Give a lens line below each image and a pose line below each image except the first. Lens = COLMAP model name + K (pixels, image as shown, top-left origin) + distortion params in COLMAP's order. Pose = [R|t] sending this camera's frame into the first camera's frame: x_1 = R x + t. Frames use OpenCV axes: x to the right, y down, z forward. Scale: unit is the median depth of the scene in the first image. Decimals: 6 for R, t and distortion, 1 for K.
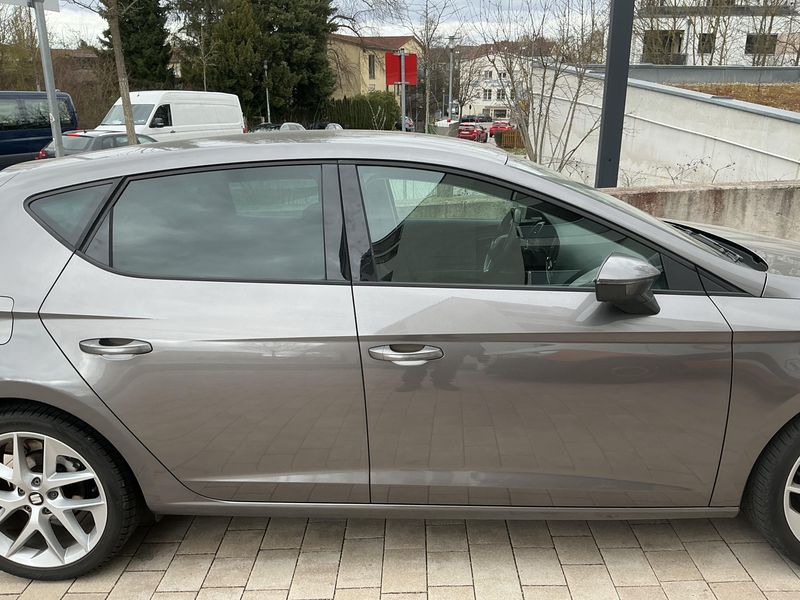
lens RADIAL K [[667.1, 0, 403.9], [0, 667.1, 299.1], [0, 0, 1]] dist [0.060285, -0.124206]
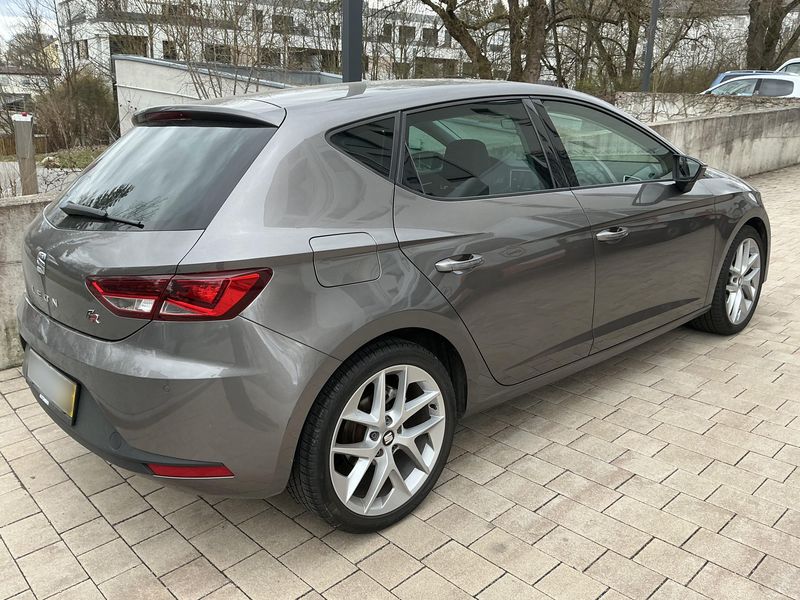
lens RADIAL K [[667.1, 0, 403.9], [0, 667.1, 299.1], [0, 0, 1]] dist [0.060285, -0.124206]
pose [[0.728403, -0.184803, 0.659755, -1.140966], [0.191928, 0.979420, 0.062446, 0.041308], [-0.657717, 0.081140, 0.748882, 0.231548]]
